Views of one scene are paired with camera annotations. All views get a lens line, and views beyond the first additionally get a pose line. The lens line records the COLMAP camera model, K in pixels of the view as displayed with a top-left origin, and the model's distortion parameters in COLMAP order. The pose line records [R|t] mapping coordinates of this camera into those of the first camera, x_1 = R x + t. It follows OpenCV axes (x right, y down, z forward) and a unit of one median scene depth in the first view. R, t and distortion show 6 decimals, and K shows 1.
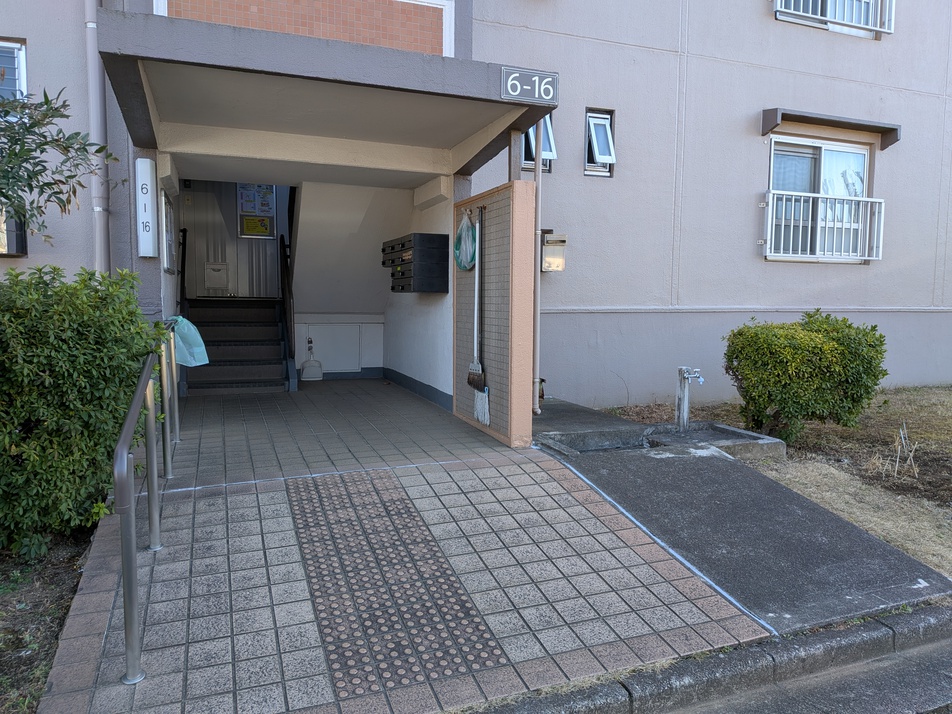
lens RADIAL K [[687.7, 0, 491.3], [0, 687.7, 363.9], [0, 0, 1]] dist [0.014875, 0.002351]
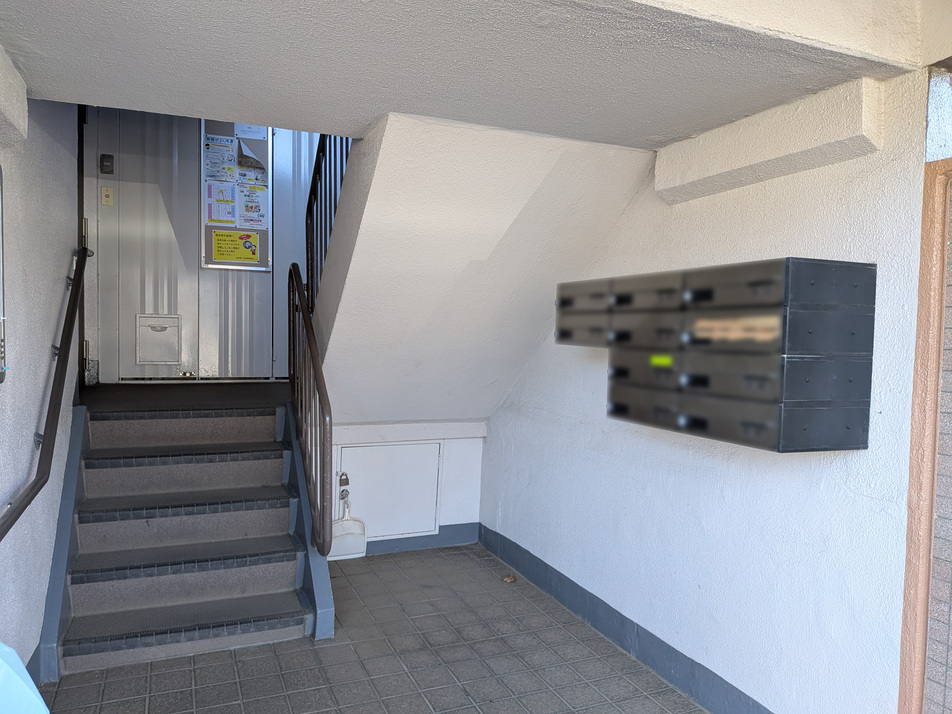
lens RADIAL K [[687.7, 0, 458.4], [0, 687.7, 367.4], [0, 0, 1]] dist [0.014875, 0.002351]
pose [[0.999944, 0.007641, 0.007355, -0.184248], [-0.007335, 0.999145, -0.040688, -0.092528], [-0.007660, 0.040632, 0.999145, 0.503218]]
